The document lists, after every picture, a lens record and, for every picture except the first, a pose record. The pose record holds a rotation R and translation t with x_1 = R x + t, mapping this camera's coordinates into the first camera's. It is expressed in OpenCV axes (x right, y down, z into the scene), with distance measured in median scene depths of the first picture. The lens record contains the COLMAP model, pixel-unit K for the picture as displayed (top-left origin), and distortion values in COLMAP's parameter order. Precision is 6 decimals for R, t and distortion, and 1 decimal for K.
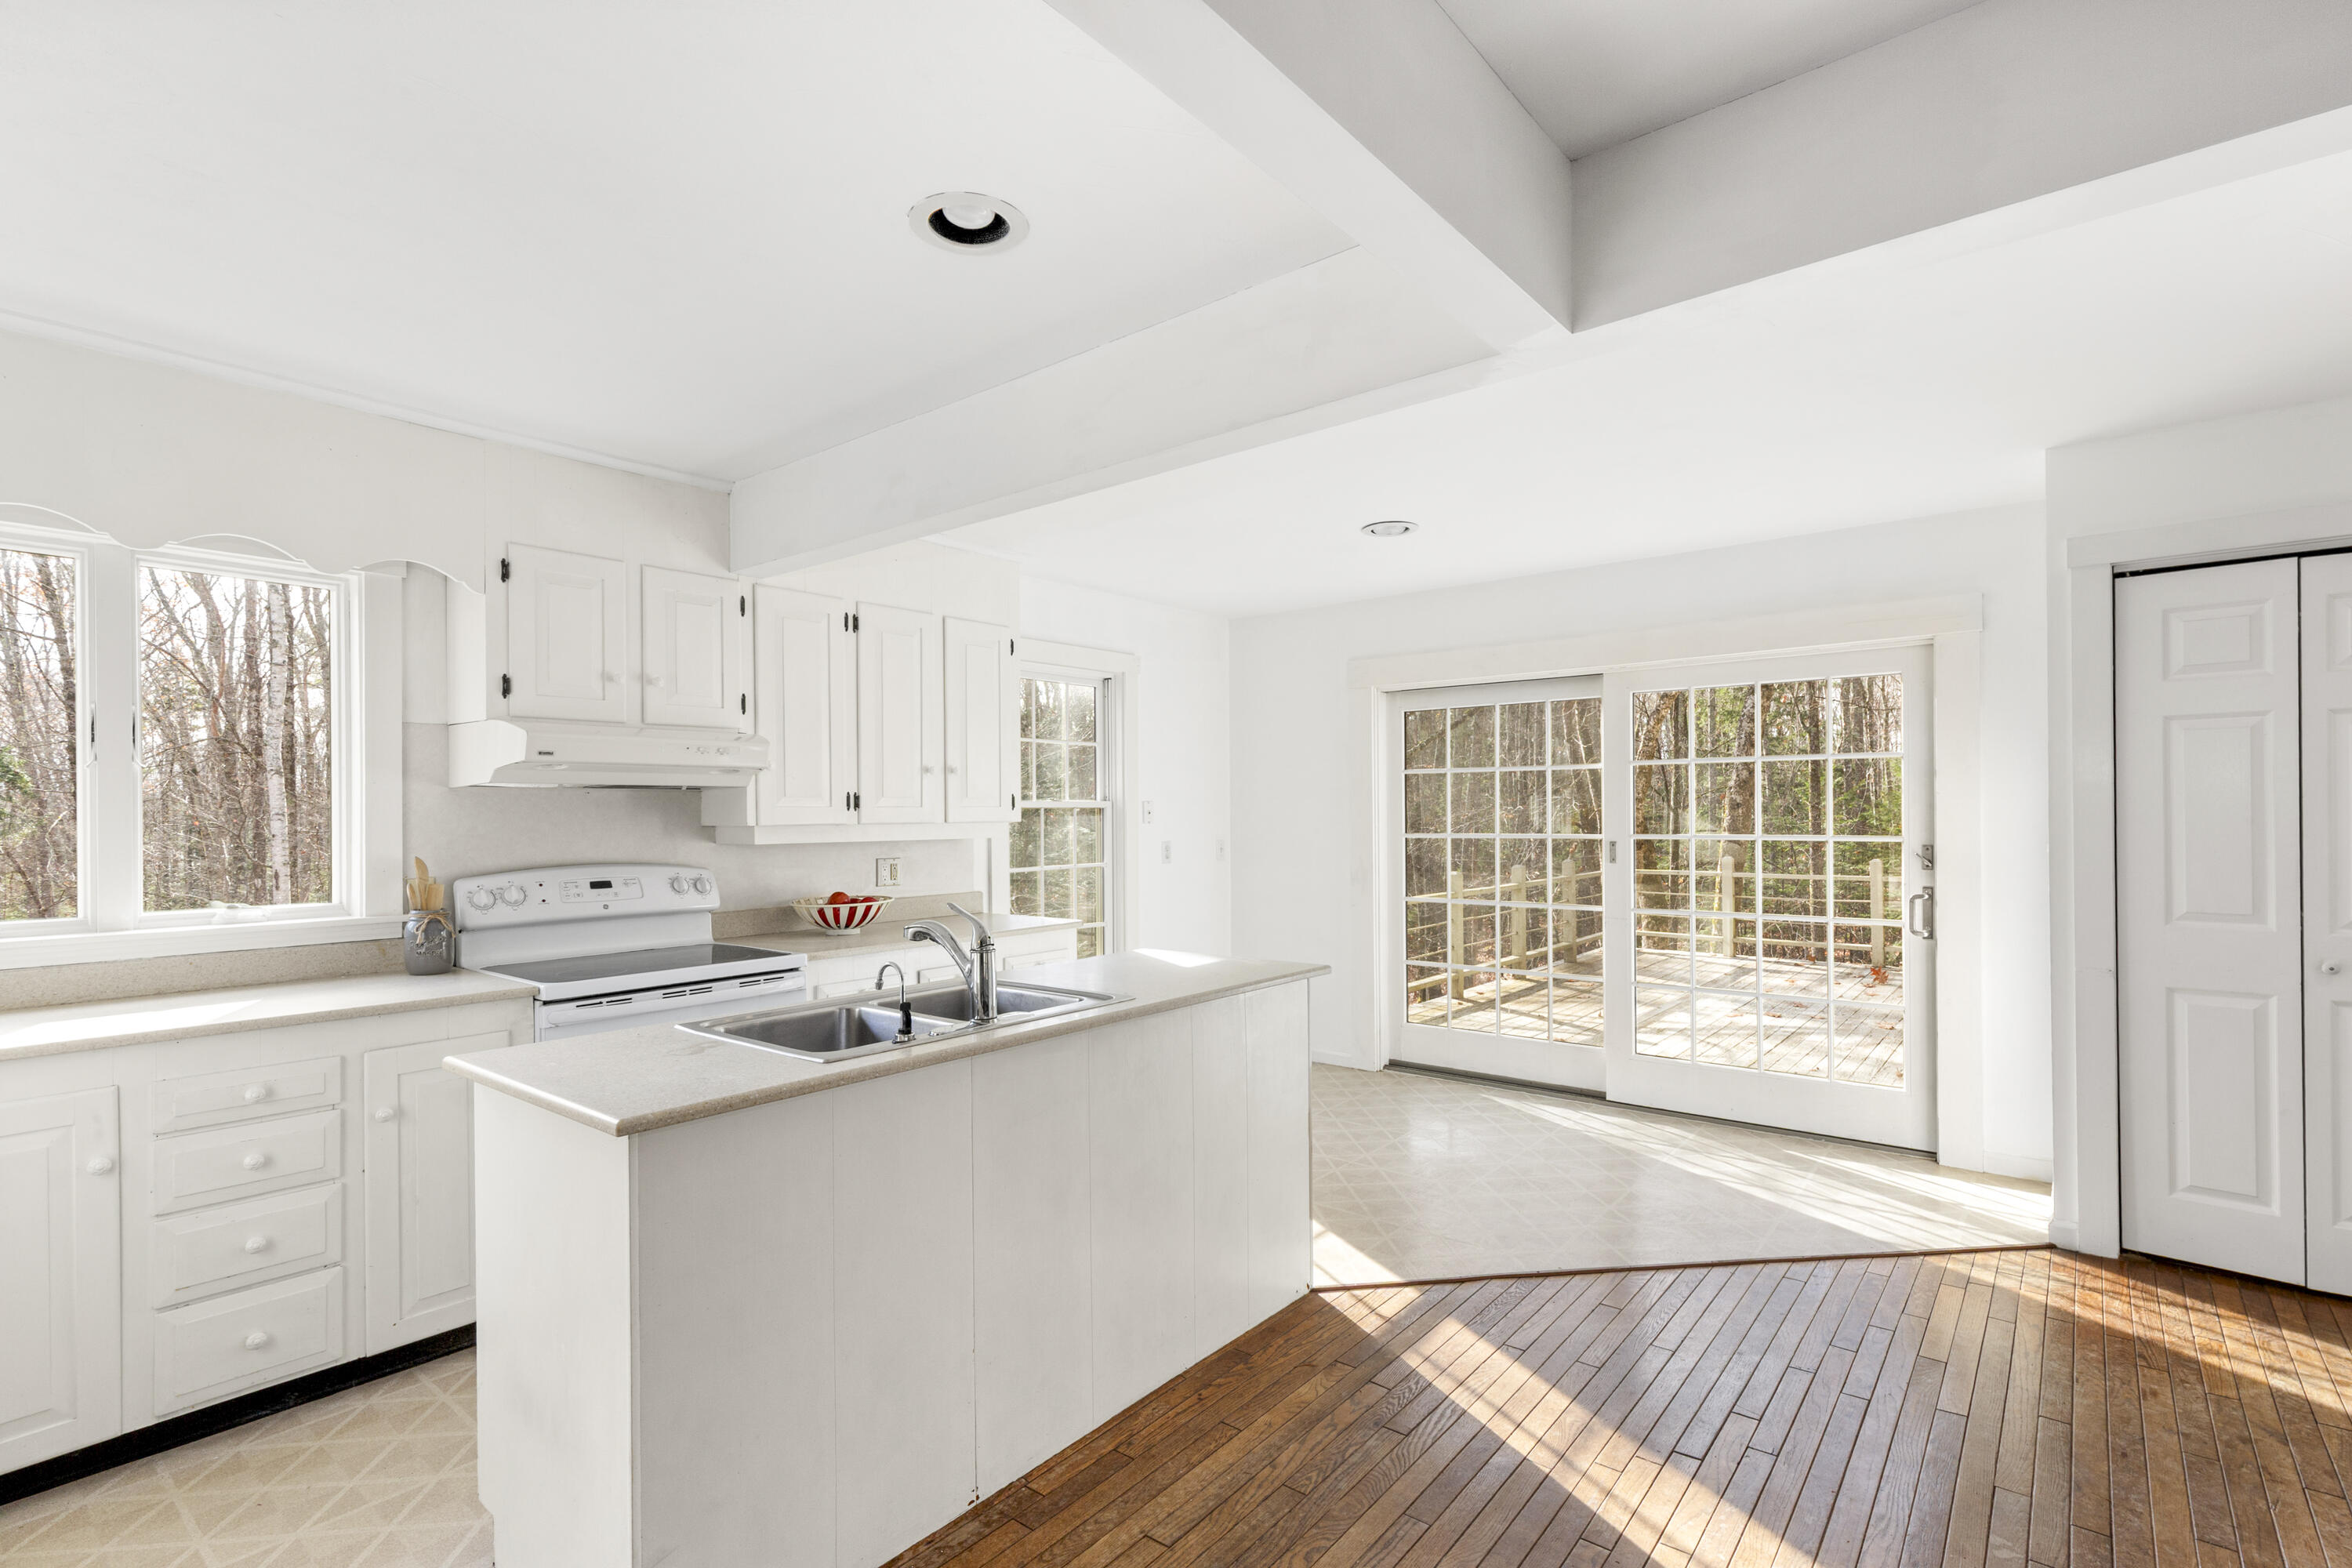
lens RADIAL K [[1098.2, 0, 1131.2], [0, 1098.2, 799.8], [0, 0, 1]] dist [-0.001419, 0.000341]
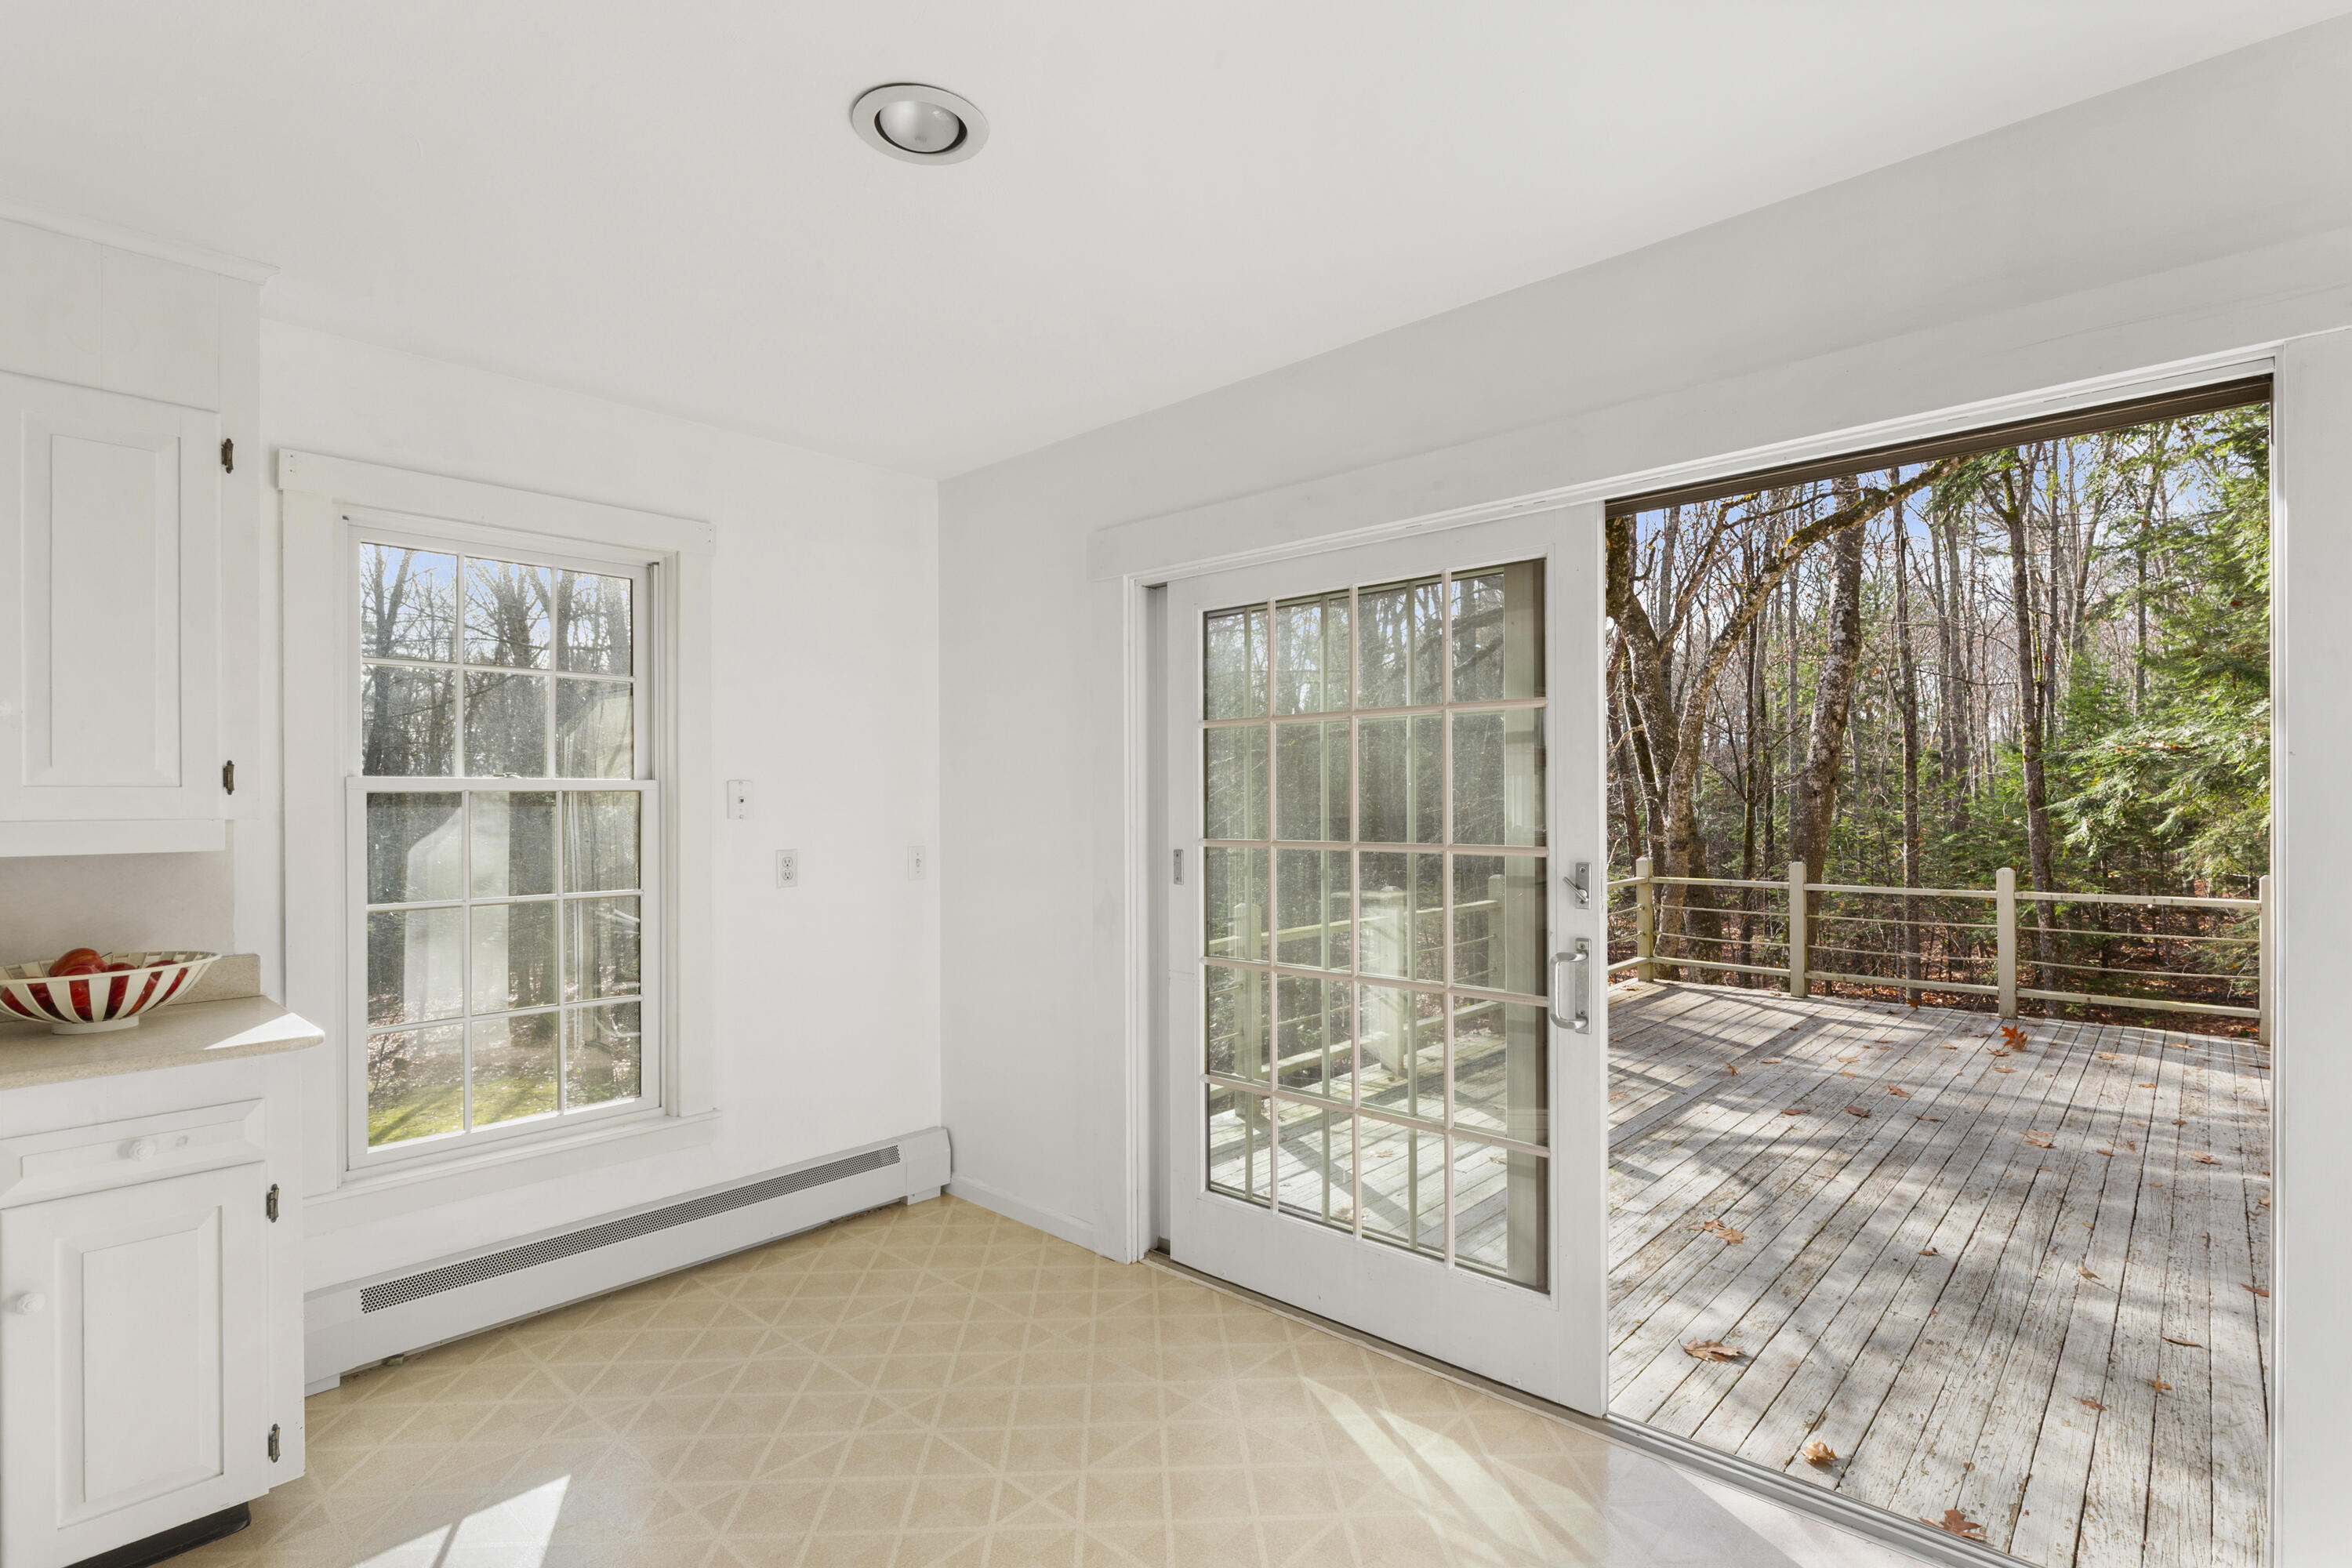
lens RADIAL K [[1098.2, 0, 1196.3], [0, 1098.2, 794.1], [0, 0, 1]] dist [-0.001419, 0.000341]
pose [[0.999826, -0.004127, -0.018202, 0.266976], [0.004125, 0.999991, -0.000165, 0.009250], [0.018202, 0.000090, 0.999834, 0.441724]]
